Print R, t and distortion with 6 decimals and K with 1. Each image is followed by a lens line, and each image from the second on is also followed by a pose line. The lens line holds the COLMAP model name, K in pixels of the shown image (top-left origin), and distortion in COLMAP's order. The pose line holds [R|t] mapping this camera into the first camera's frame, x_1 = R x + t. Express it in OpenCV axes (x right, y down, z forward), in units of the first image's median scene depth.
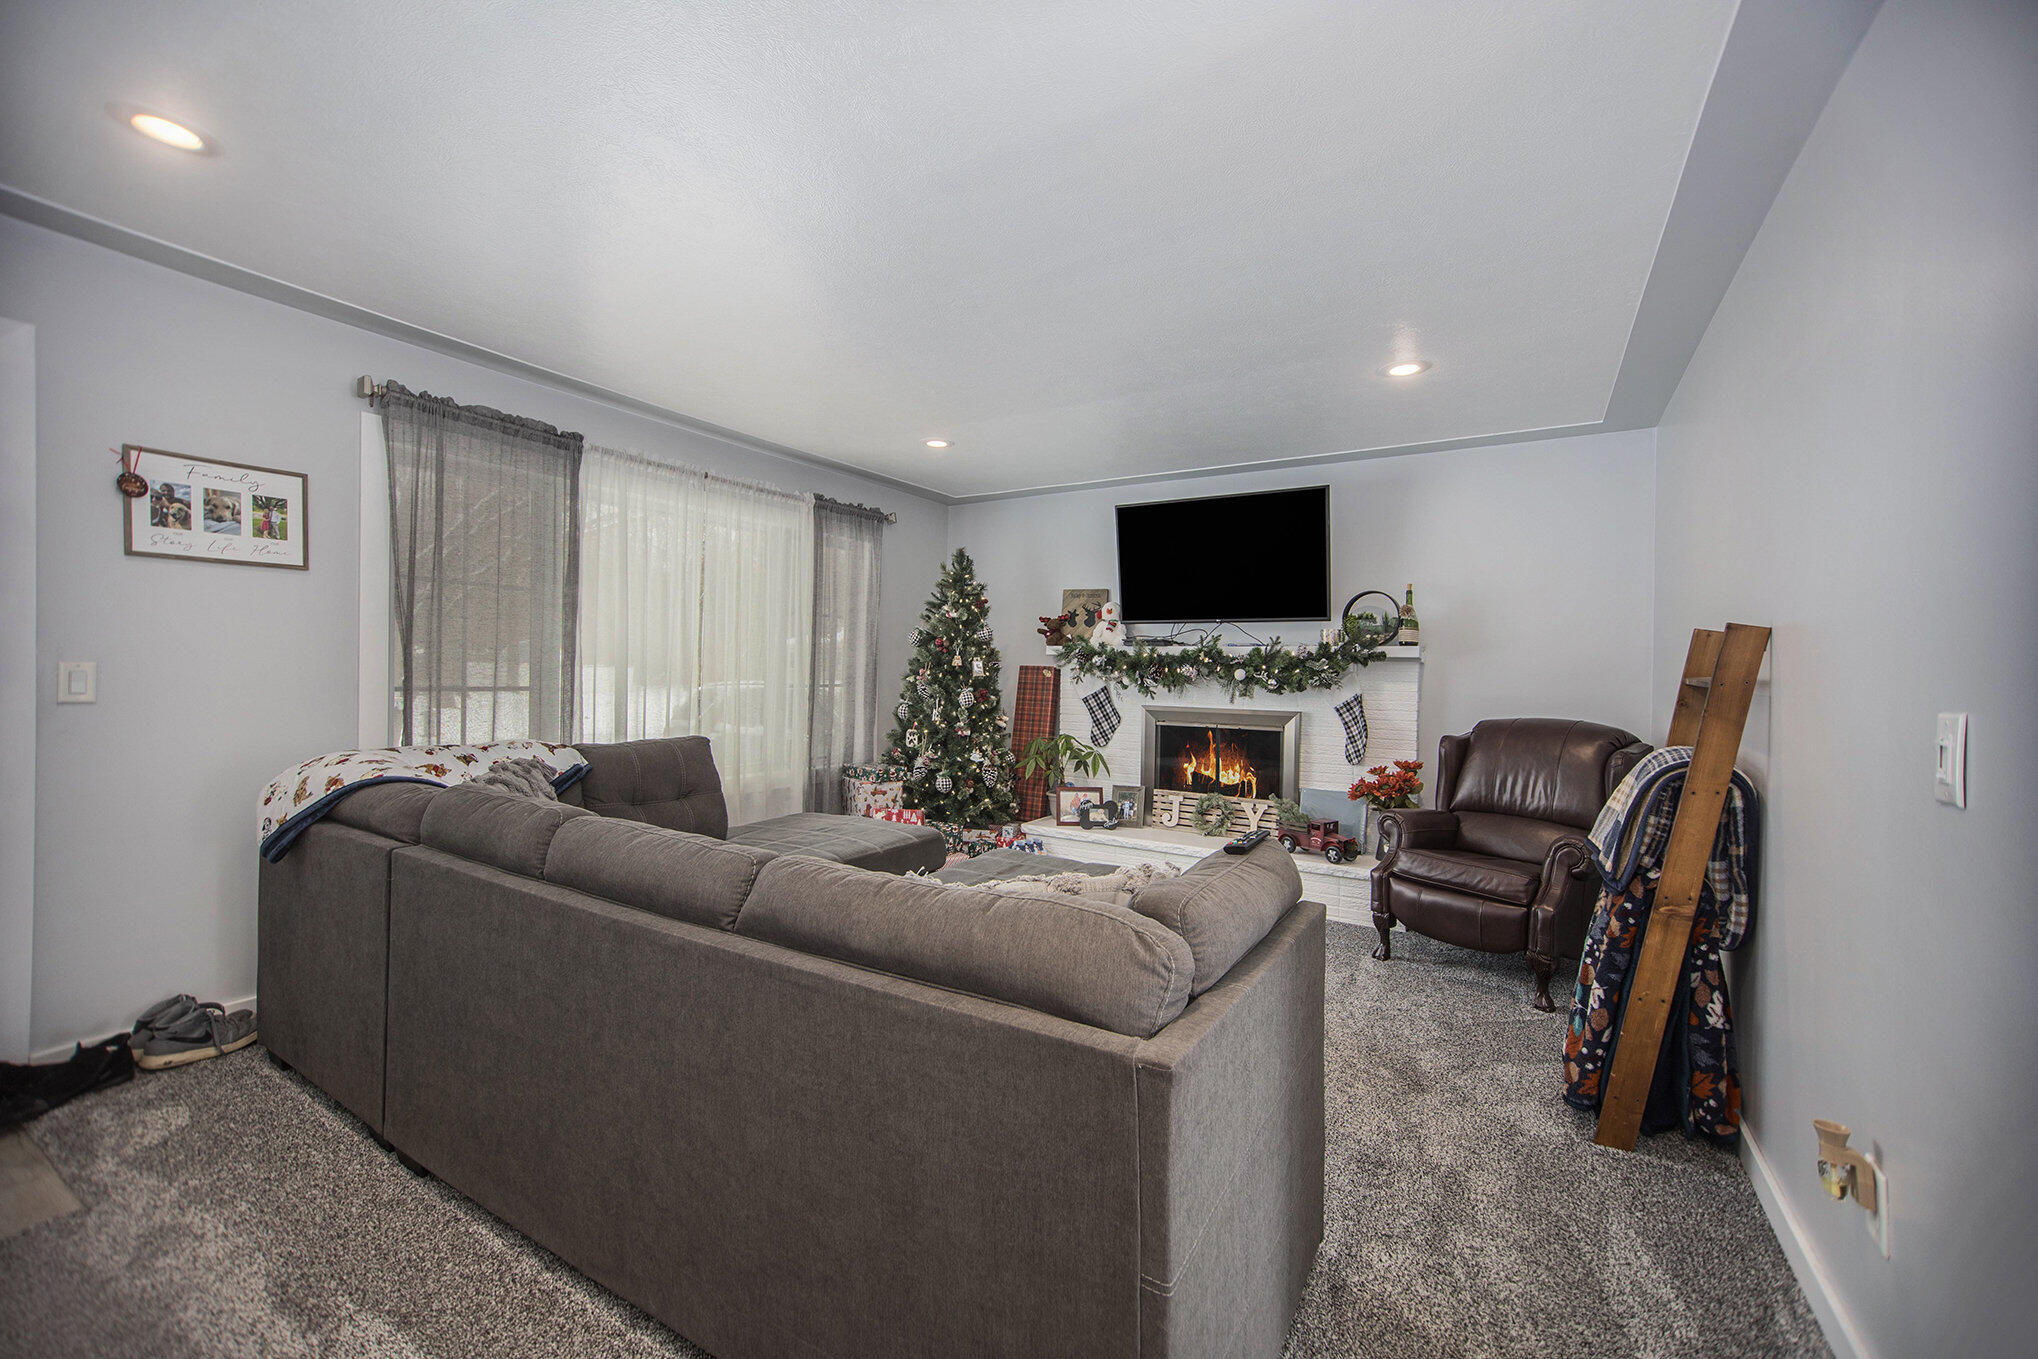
lens RADIAL K [[817.2, 0, 1007.9], [0, 817.2, 668.7], [0, 0, 1]] dist [0.003290, 0.000233]
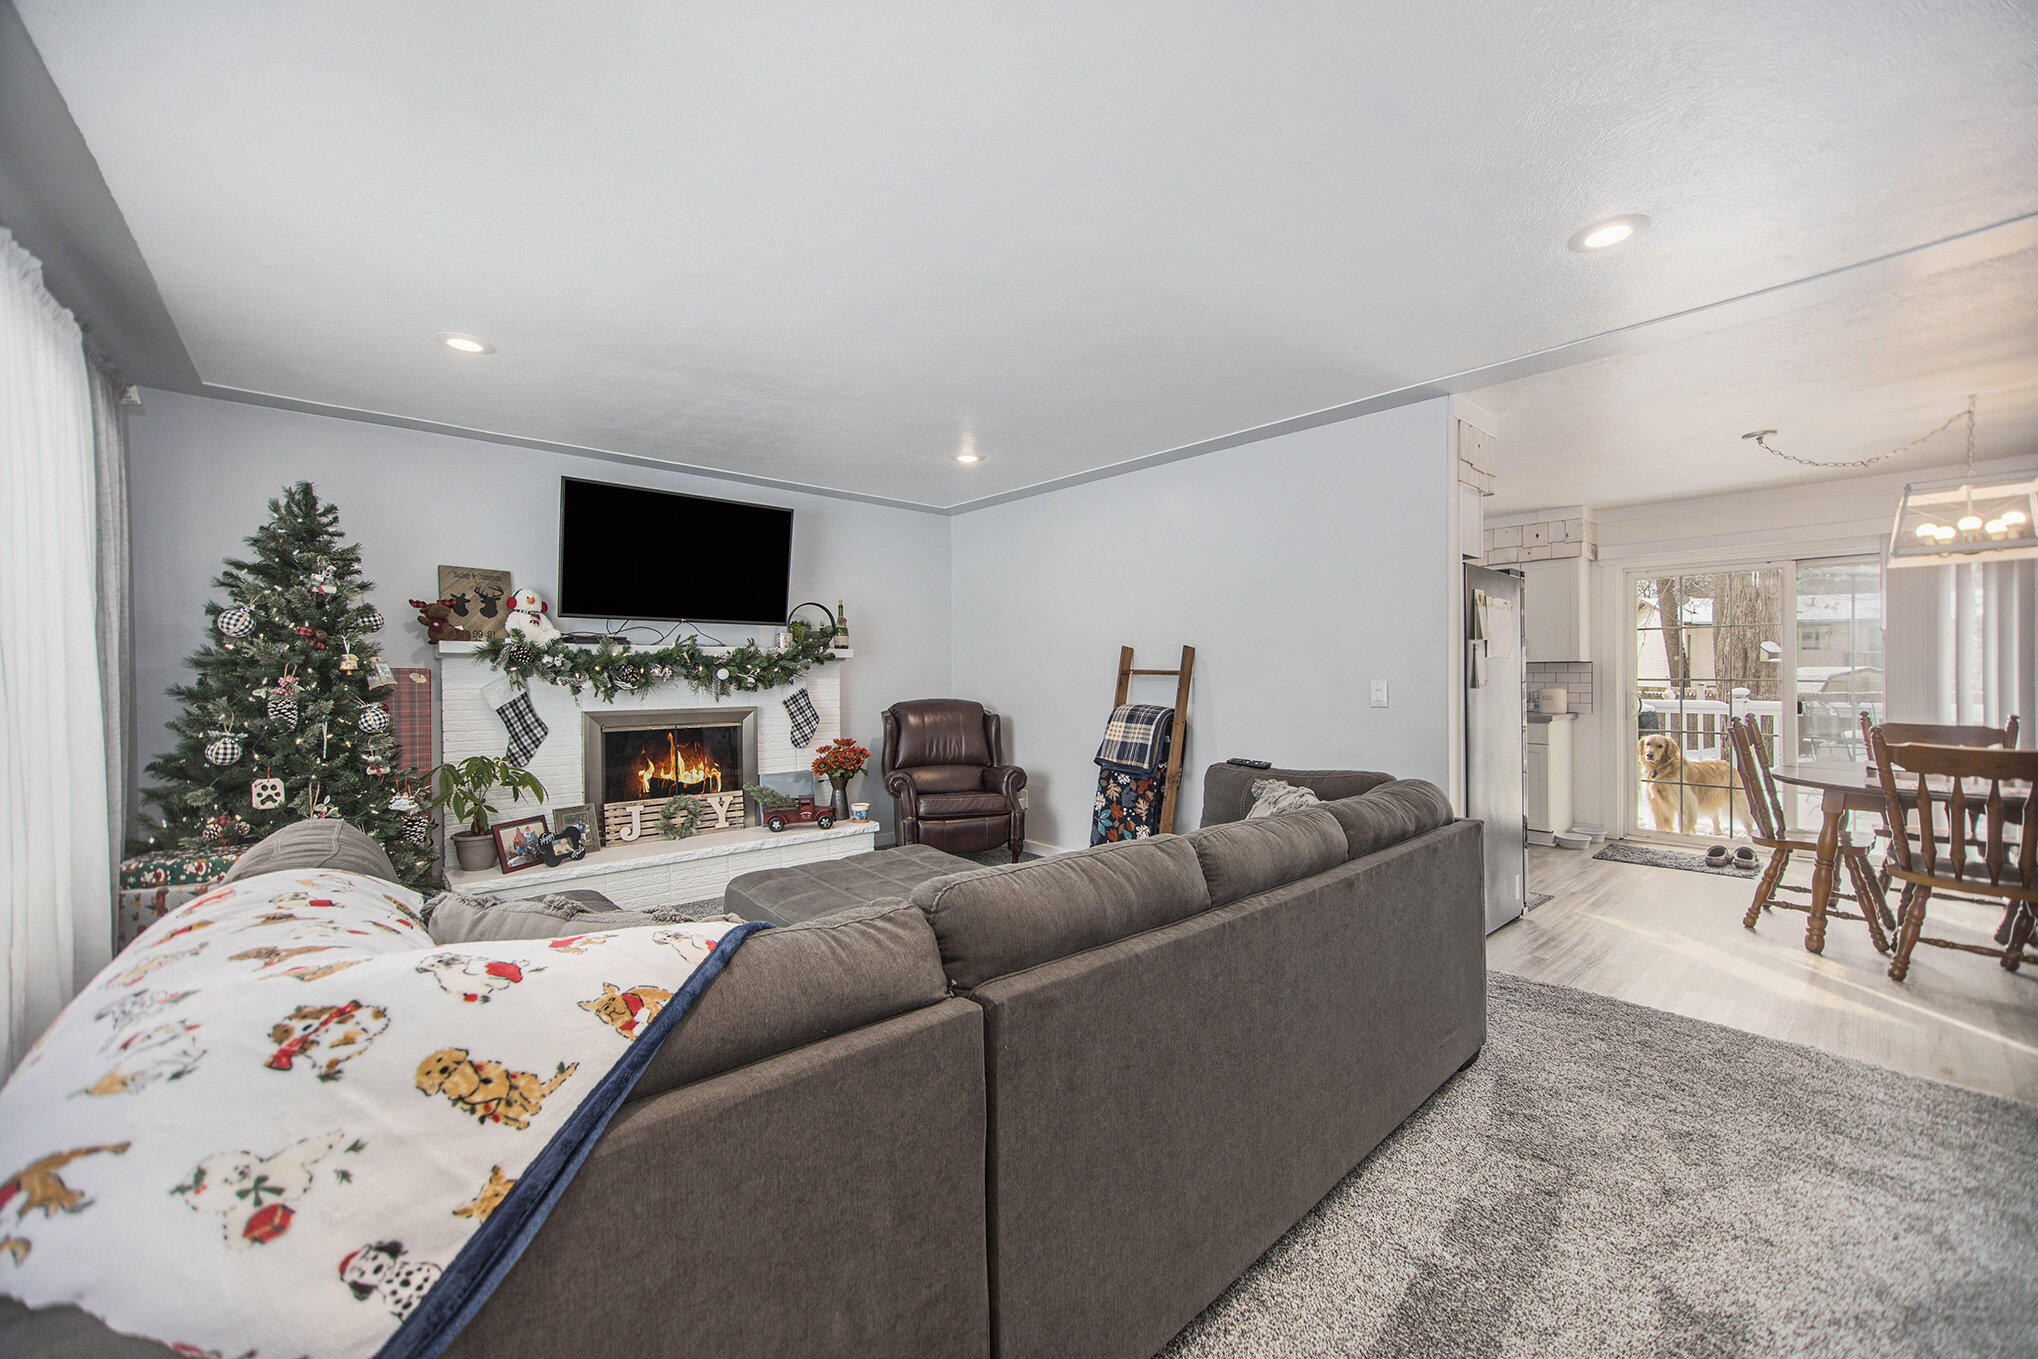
lens RADIAL K [[776.5, 0, 1010.7], [0, 776.5, 681.7], [0, 0, 1]] dist [-0.001110, 0.000512]
pose [[0.295731, -0.028733, 0.954839, -0.519454], [0.005796, 0.999583, 0.028284, -0.008443], [-0.955254, -0.002830, 0.295774, 0.341568]]
